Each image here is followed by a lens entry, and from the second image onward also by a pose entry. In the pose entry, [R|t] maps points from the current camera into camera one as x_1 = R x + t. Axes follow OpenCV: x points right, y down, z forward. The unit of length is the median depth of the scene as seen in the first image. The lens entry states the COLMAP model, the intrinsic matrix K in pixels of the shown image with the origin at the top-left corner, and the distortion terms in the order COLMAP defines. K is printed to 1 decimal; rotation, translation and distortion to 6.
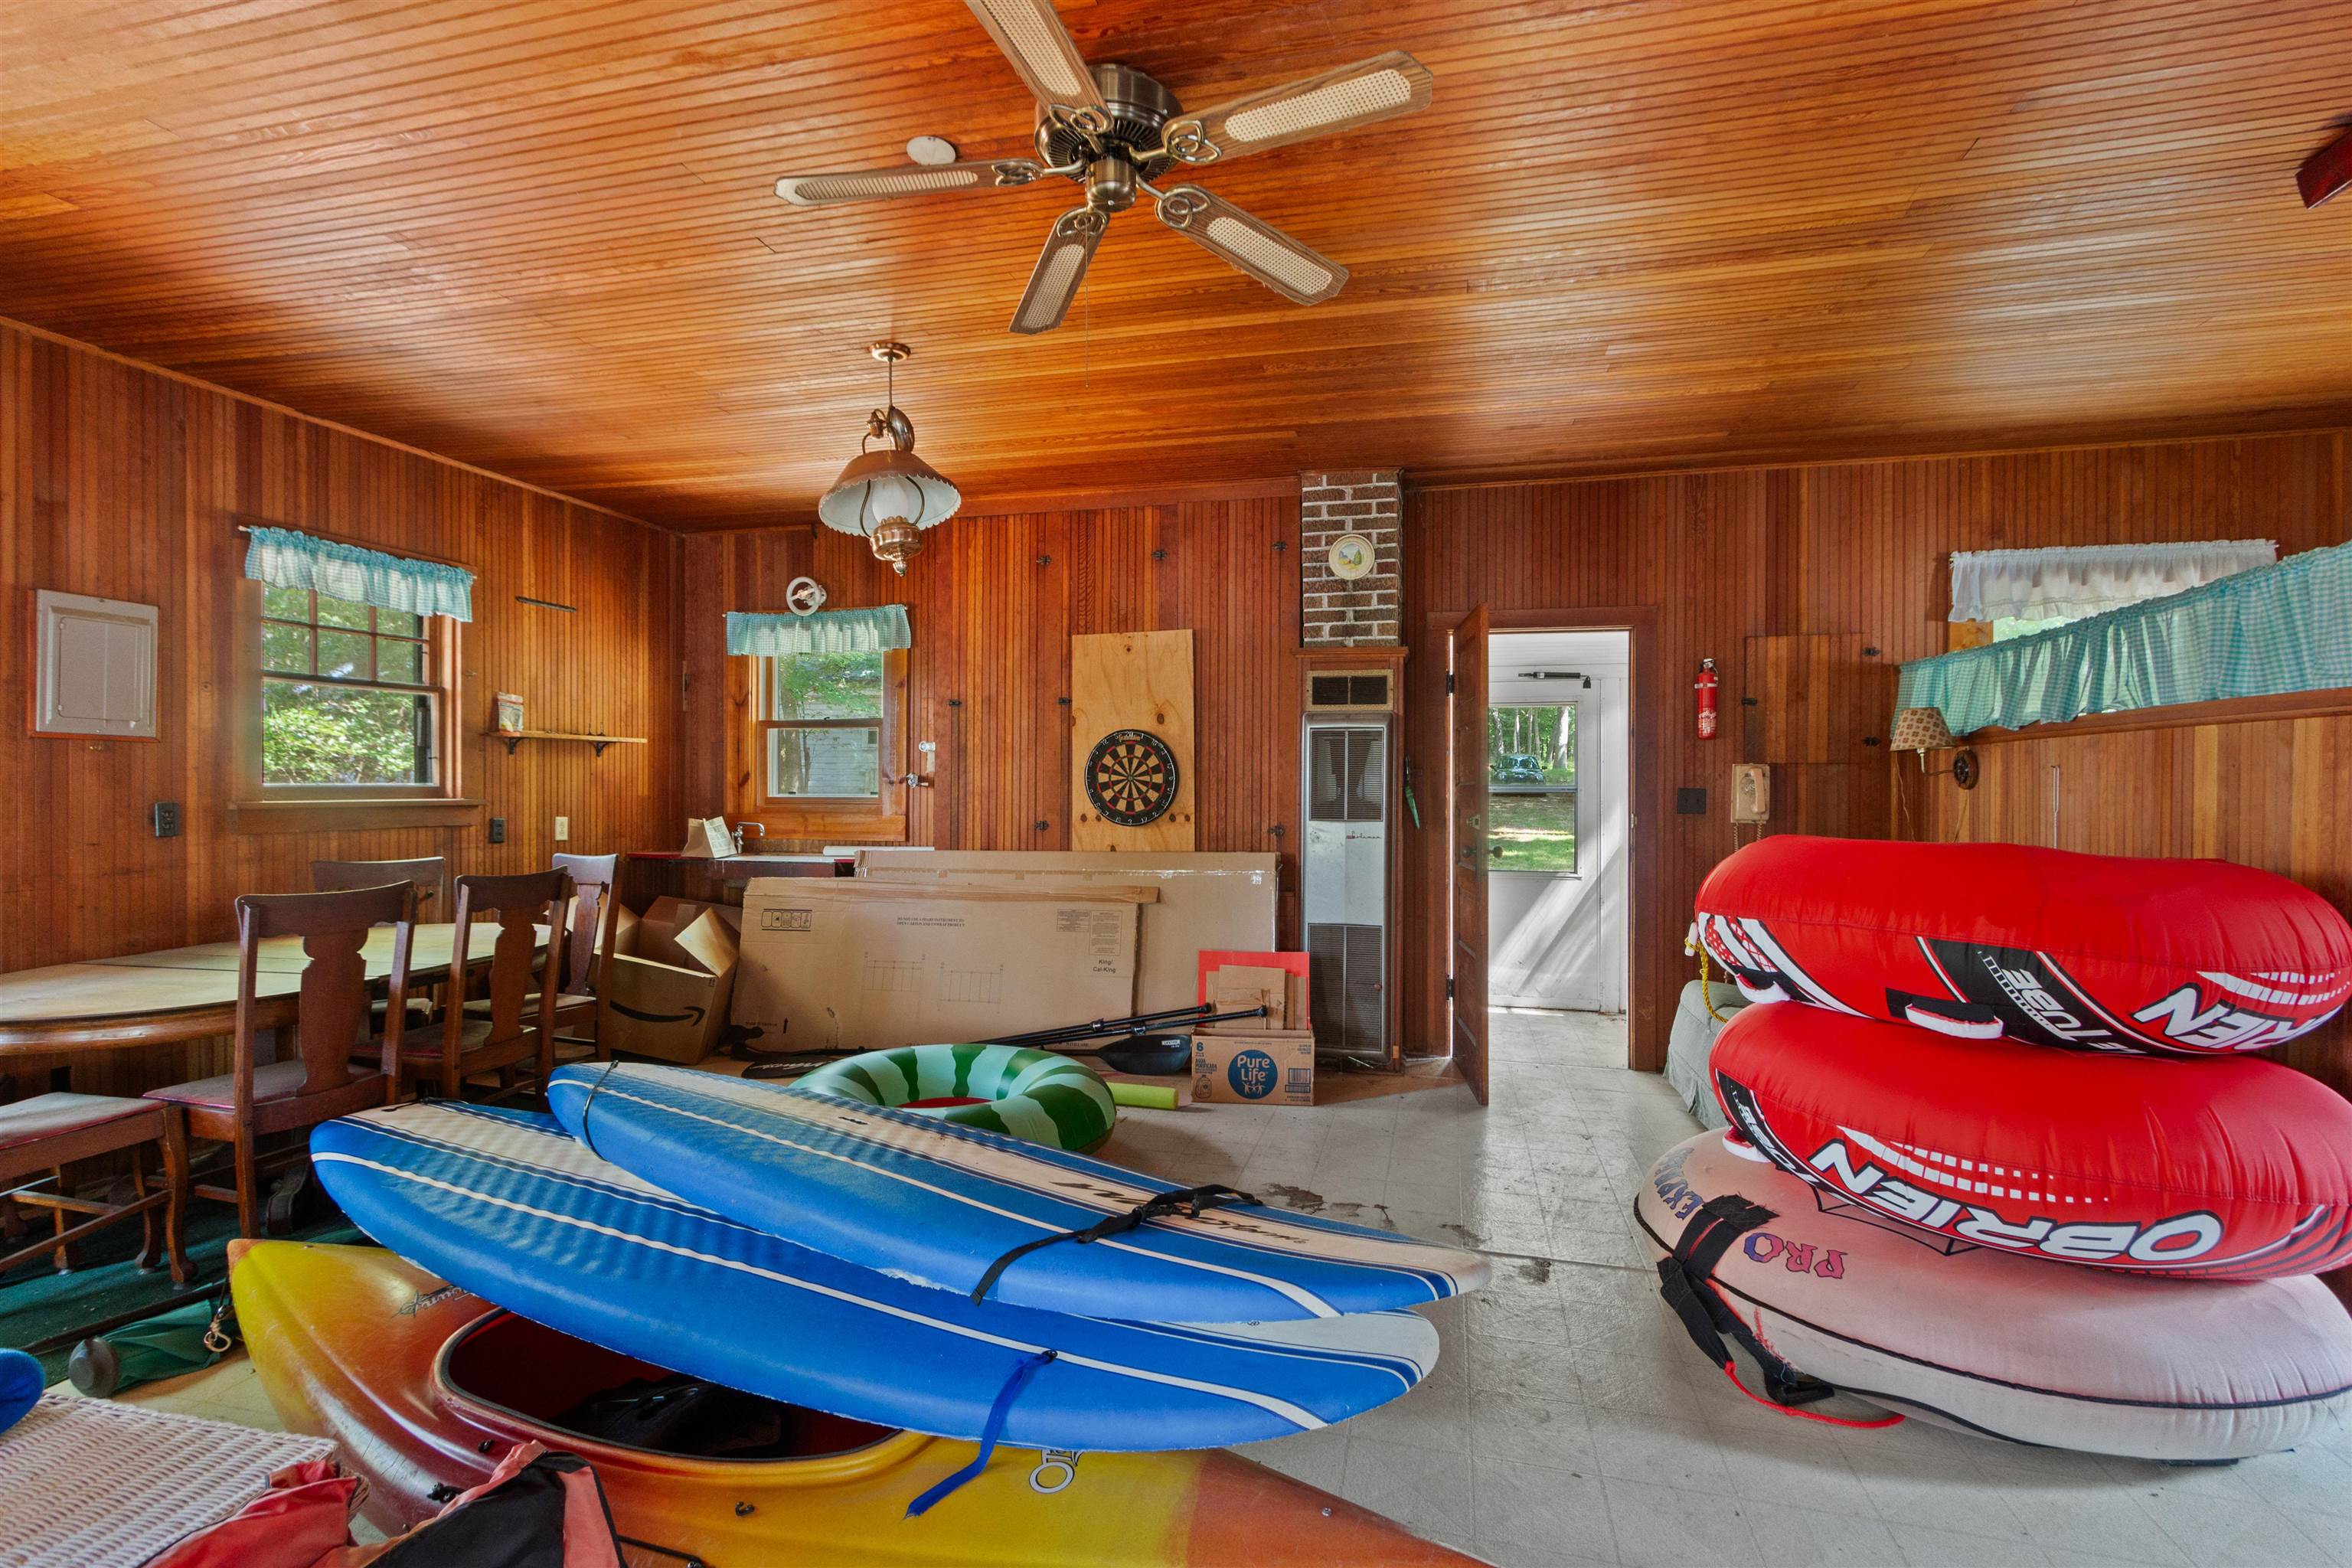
lens RADIAL K [[1115.4, 0, 1165.1], [0, 1115.4, 795.4], [0, 0, 1]] dist [0.005528, -0.000928]
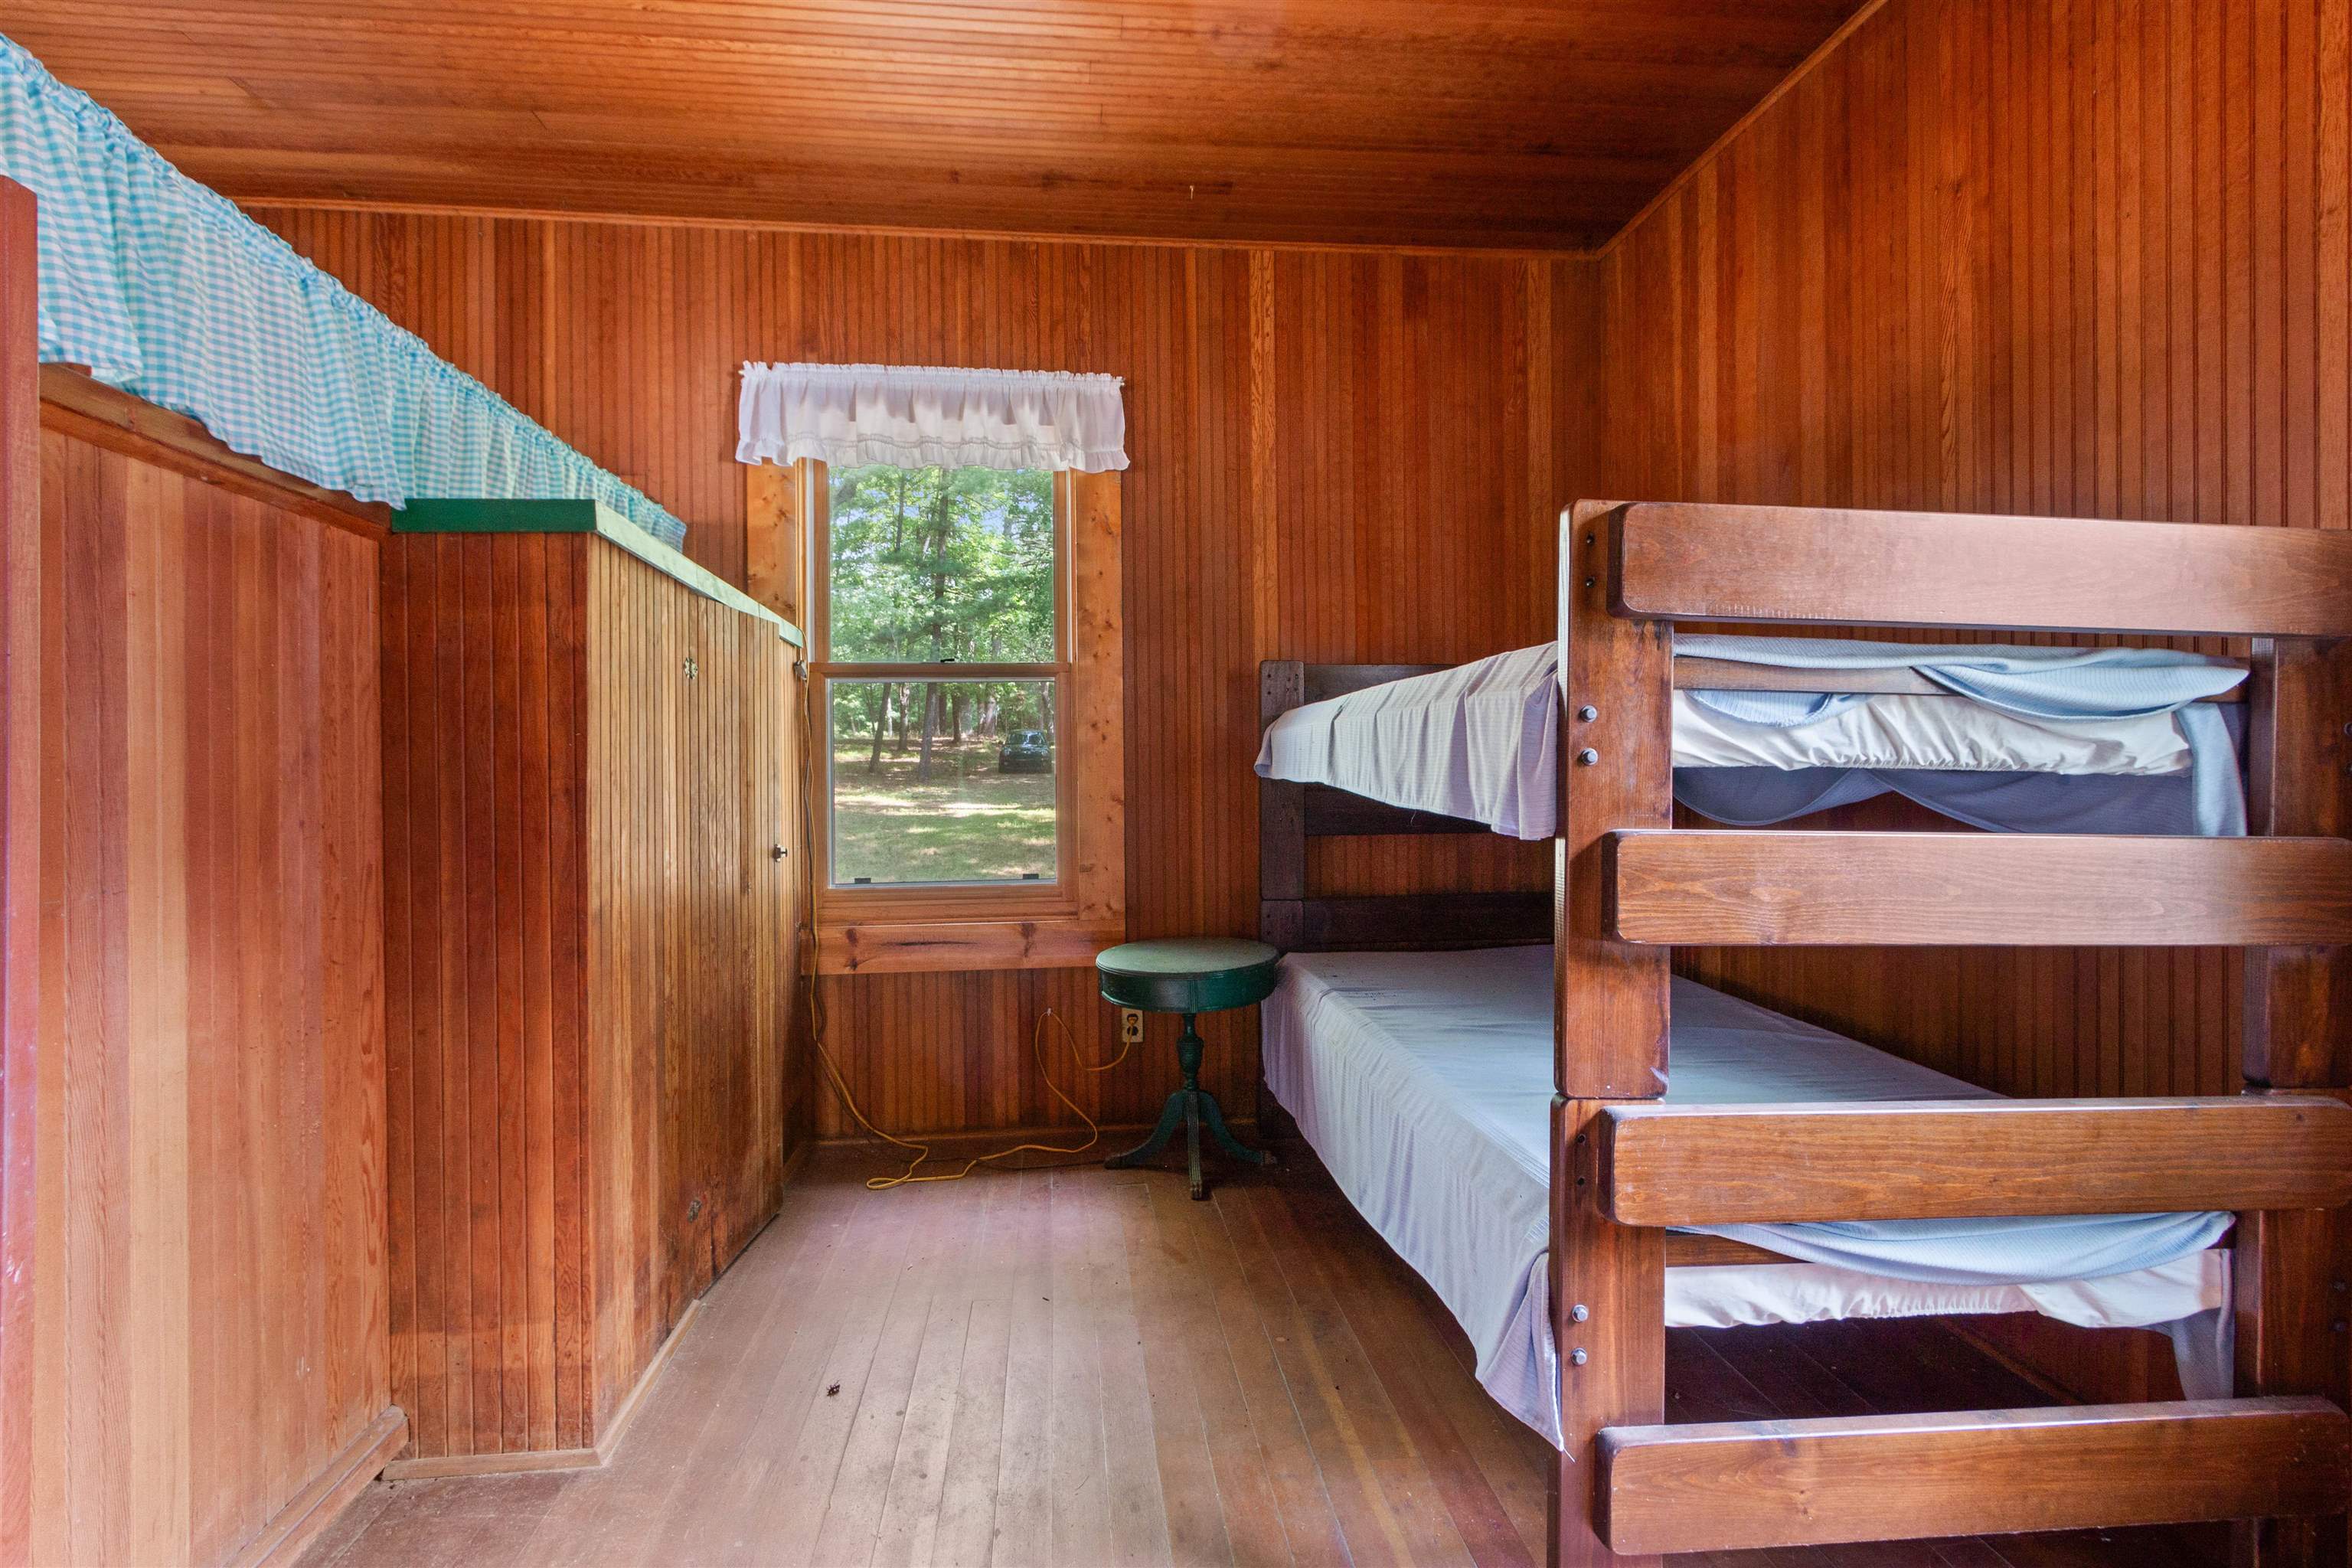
lens RADIAL K [[1115.4, 0, 1168.5], [0, 1115.4, 783.0], [0, 0, 1]] dist [0.005528, -0.000928]
pose [[0.938334, -0.009214, 0.345607, 0.702799], [0.009219, 0.999956, 0.001627, 0.044119], [-0.345607, 0.001660, 0.938378, 0.257069]]
